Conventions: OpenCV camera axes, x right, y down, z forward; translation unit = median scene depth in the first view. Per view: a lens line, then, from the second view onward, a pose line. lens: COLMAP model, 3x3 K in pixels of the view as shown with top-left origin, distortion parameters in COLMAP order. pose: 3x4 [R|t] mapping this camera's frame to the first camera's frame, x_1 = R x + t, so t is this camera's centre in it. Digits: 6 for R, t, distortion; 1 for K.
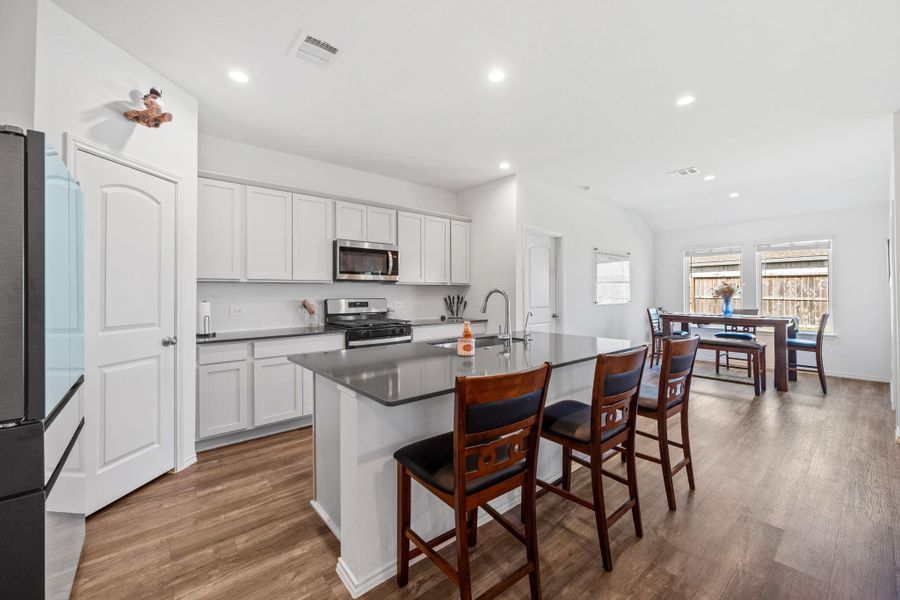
lens RADIAL K [[357.4, 0, 452.0], [0, 357.4, 291.9], [0, 0, 1]] dist [-0.000550, 0.000154]
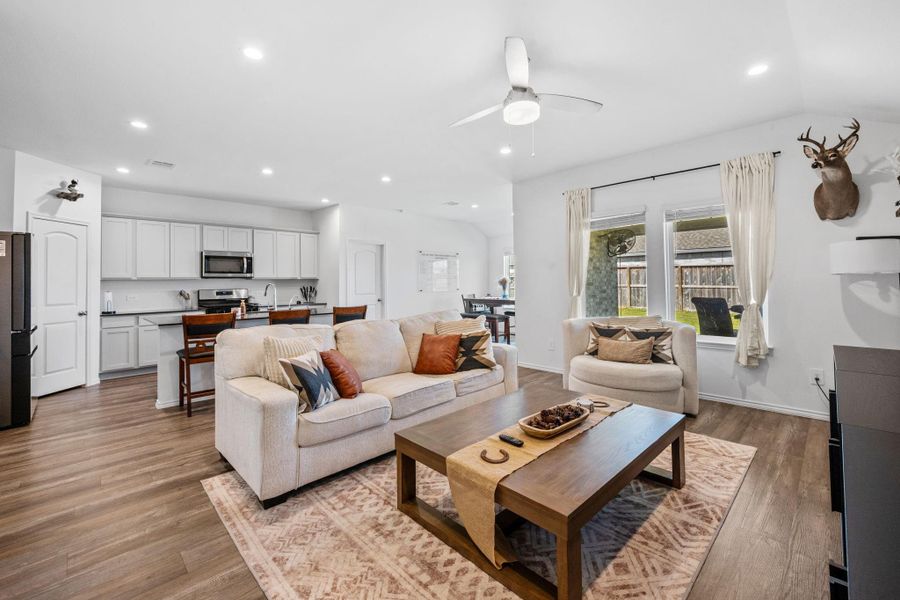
lens RADIAL K [[376.6, 0, 451.6], [0, 376.6, 277.5], [0, 0, 1]] dist [-0.000898, -0.000436]
pose [[0.996383, -0.007938, 0.084604, 0.571399], [0.008948, 0.999893, -0.011565, -0.003922], [-0.084503, 0.012280, 0.996348, -0.663337]]
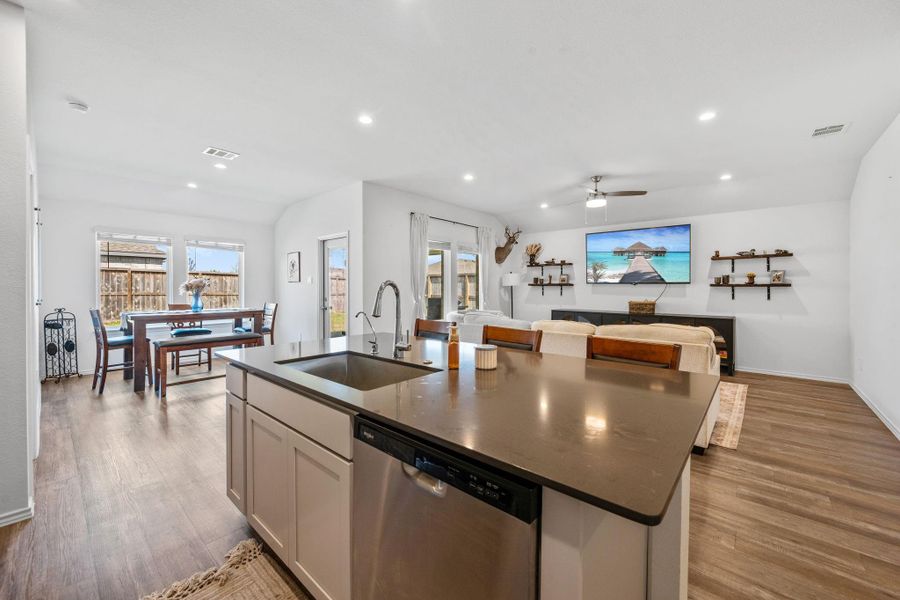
lens RADIAL K [[357.4, 0, 452.0], [0, 357.4, 291.9], [0, 0, 1]] dist [-0.000550, 0.000154]
pose [[-0.162966, -0.008946, 0.986591, -0.381163], [-0.004816, 0.999954, 0.008272, 0.004899], [-0.986620, -0.003404, -0.163002, 0.645227]]
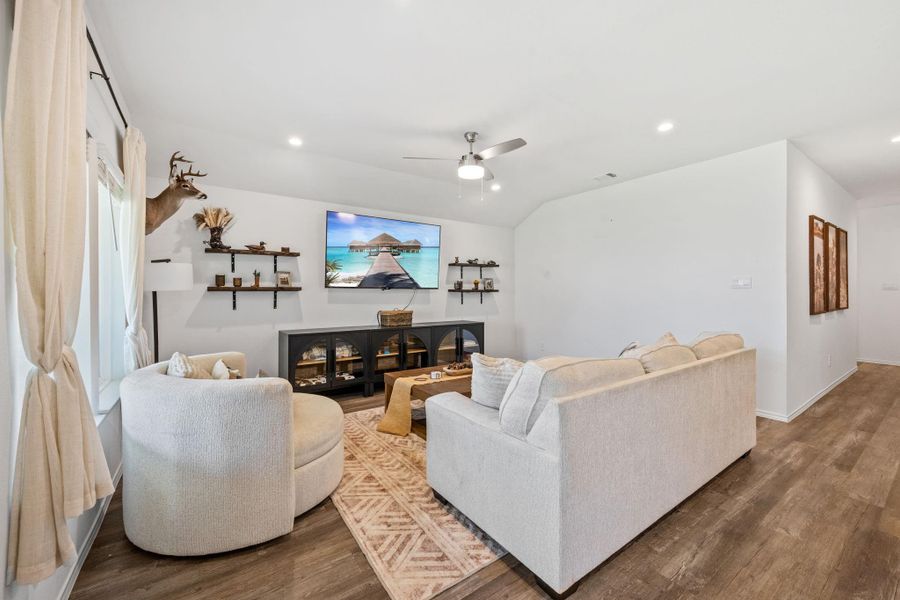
lens RADIAL K [[357.4, 0, 452.0], [0, 357.4, 291.9], [0, 0, 1]] dist [-0.000550, 0.000154]
pose [[-0.997122, 0.007334, 0.075453, 0.727297], [0.006809, 0.999951, -0.007216, 0.000388], [-0.075502, -0.006681, -0.997123, 0.810915]]
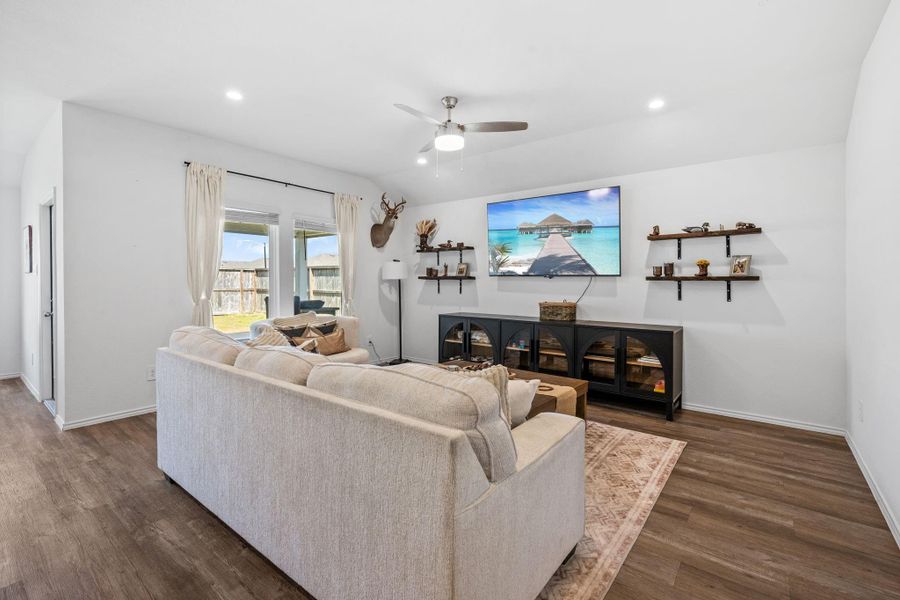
lens RADIAL K [[405.9, 0, 453.4], [0, 405.9, 284.5], [0, 0, 1]] dist [0.000689, -0.000380]
pose [[-0.213905, -0.002266, 0.976852, -0.079892], [-0.005744, 0.999983, 0.001061, 0.002679], [-0.976838, -0.005384, -0.213914, 0.131462]]
